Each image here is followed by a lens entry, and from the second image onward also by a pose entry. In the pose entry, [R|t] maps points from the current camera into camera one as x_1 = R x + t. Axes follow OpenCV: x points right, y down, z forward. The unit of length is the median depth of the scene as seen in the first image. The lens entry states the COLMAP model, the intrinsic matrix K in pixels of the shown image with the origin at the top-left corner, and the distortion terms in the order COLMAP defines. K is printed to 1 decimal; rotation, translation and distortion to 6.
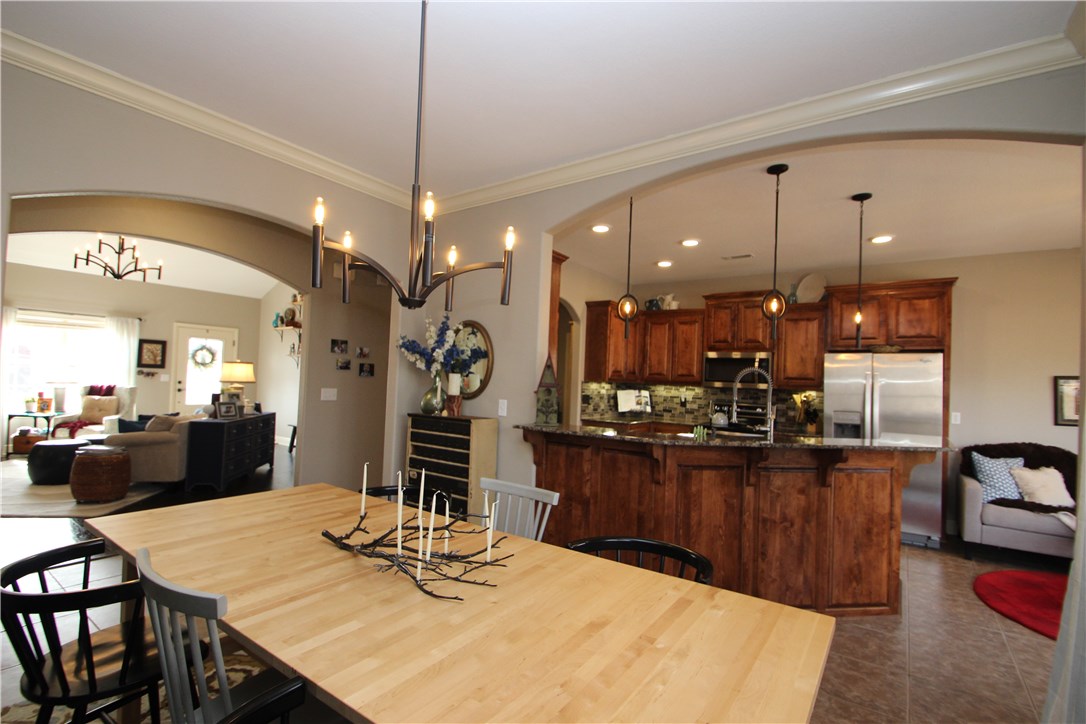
lens RADIAL K [[505.7, 0, 529.1], [0, 505.7, 372.2], [0, 0, 1]] dist [0.004148, -0.010763]
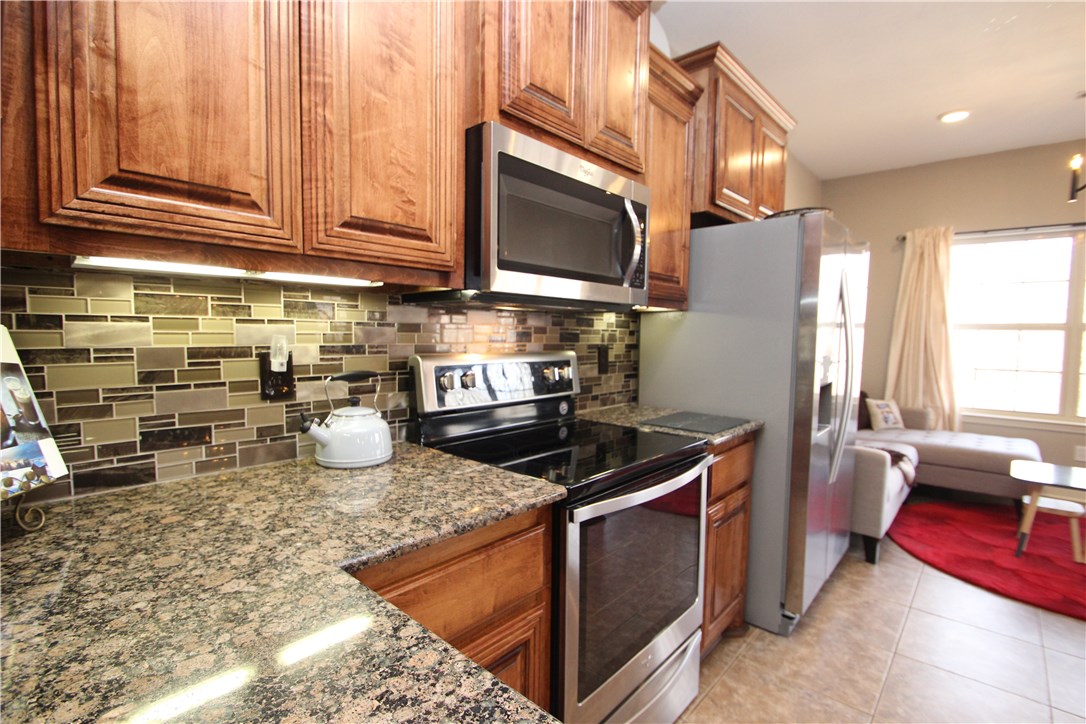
lens RADIAL K [[505.7, 0, 533.3], [0, 505.7, 367.0], [0, 0, 1]] dist [0.004148, -0.010763]
pose [[0.102457, -0.107916, 0.988866, 0.133996], [-0.022519, 0.993591, 0.110765, 0.034682], [-0.994483, -0.033617, 0.099370, 0.941853]]
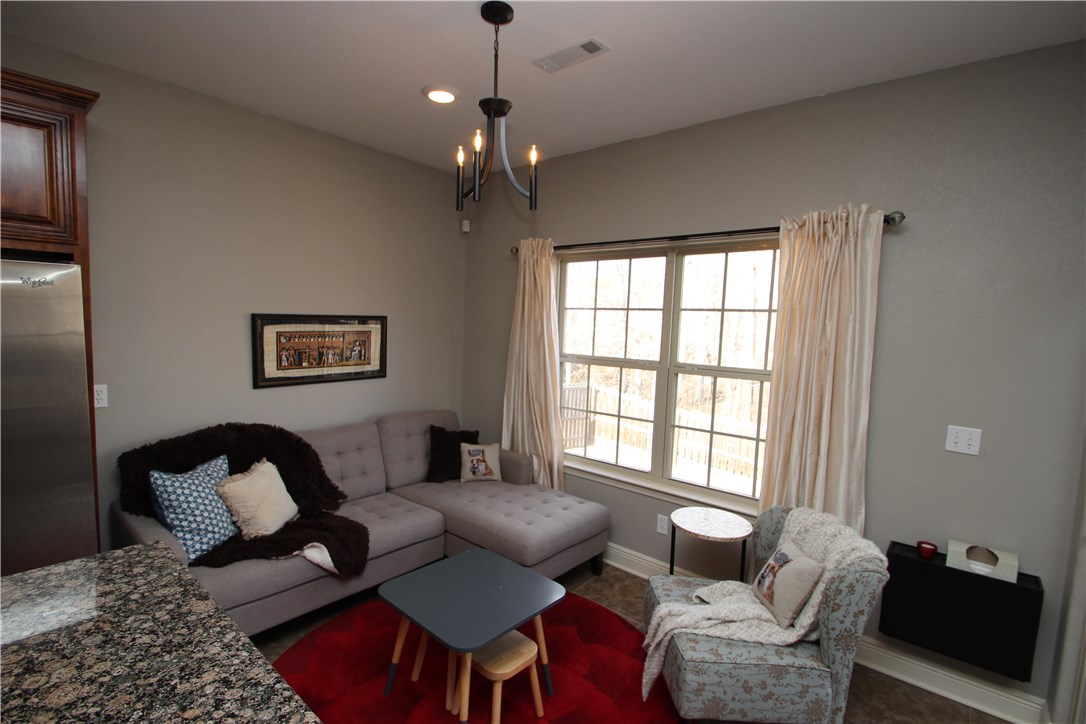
lens RADIAL K [[505.7, 0, 535.1], [0, 505.7, 363.0], [0, 0, 1]] dist [0.004148, -0.010763]
pose [[0.075766, -0.112343, 0.990777, 0.310217], [-0.051633, 0.991858, 0.116414, -0.017578], [-0.995788, -0.059977, 0.069349, 0.431448]]
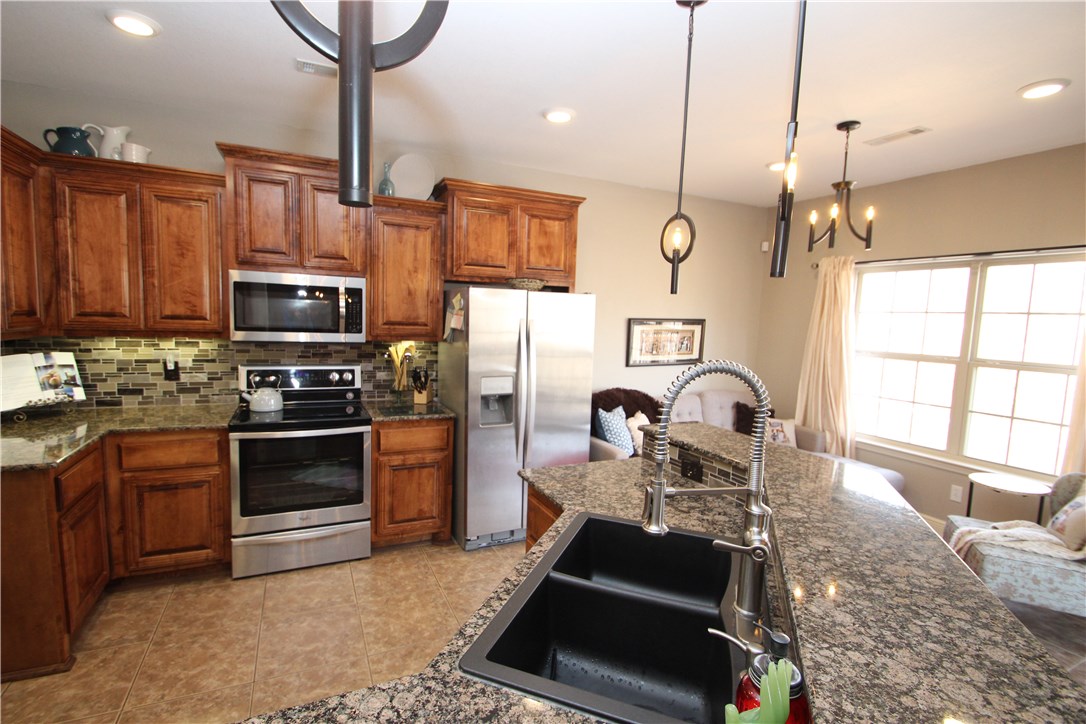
lens RADIAL K [[505.7, 0, 533.1], [0, 505.7, 368.1], [0, 0, 1]] dist [0.004148, -0.010763]
pose [[0.479411, -0.112243, 0.870383, 0.055187], [-0.030217, 0.989088, 0.144194, -0.024458], [-0.877070, -0.095428, 0.470788, 0.502925]]
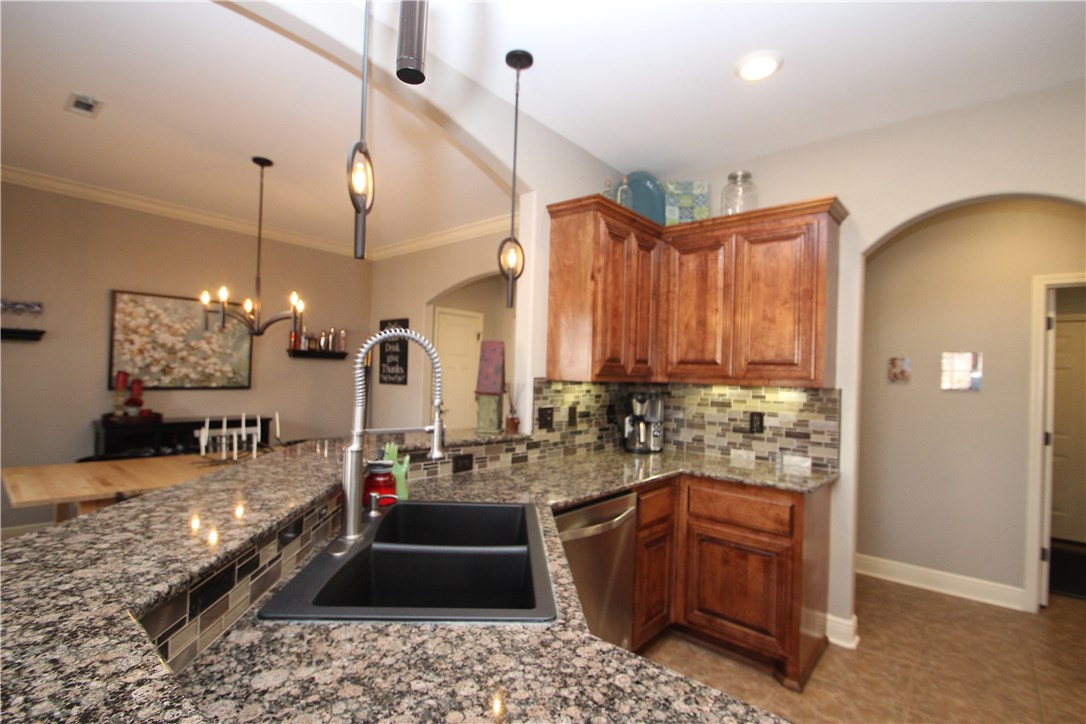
lens RADIAL K [[505.7, 0, 538.0], [0, 505.7, 367.3], [0, 0, 1]] dist [0.004148, -0.010763]
pose [[-0.072012, -0.053681, -0.995958, 0.451985], [-0.023123, 0.998372, -0.052139, 0.022948], [0.997136, 0.019274, -0.073136, 0.605615]]
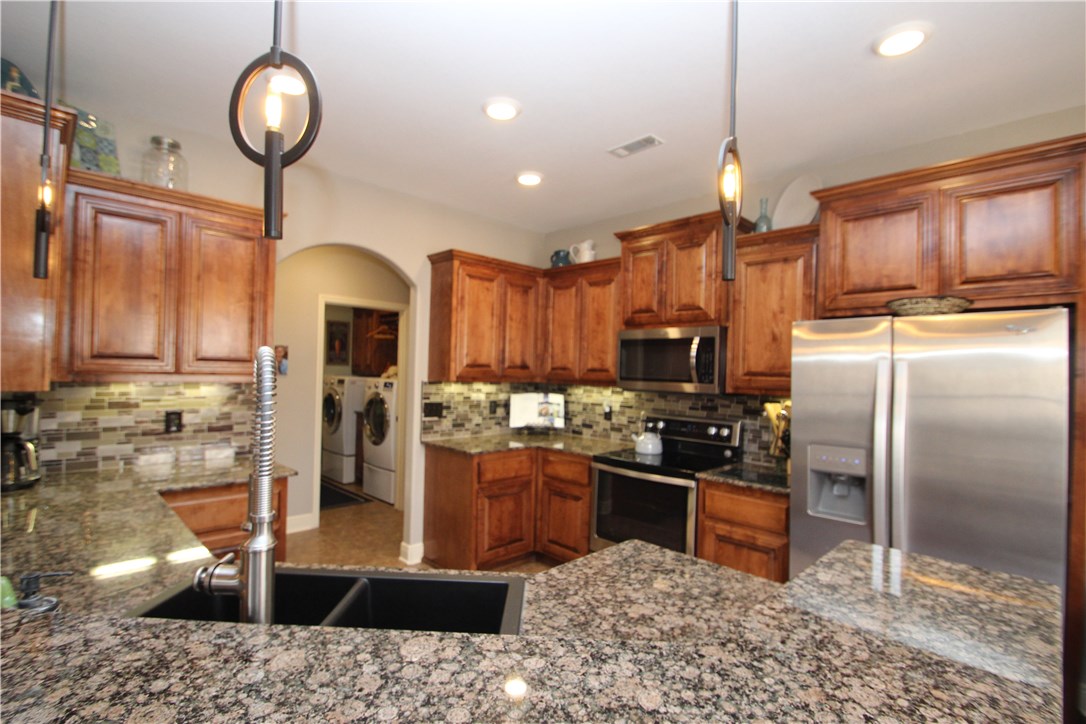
lens RADIAL K [[505.7, 0, 531.6], [0, 505.7, 368.5], [0, 0, 1]] dist [0.004148, -0.010763]
pose [[0.986538, -0.012041, -0.163090, 0.334928], [0.012503, 0.999920, 0.001804, 0.002343], [0.163056, -0.003819, 0.986609, 0.393123]]
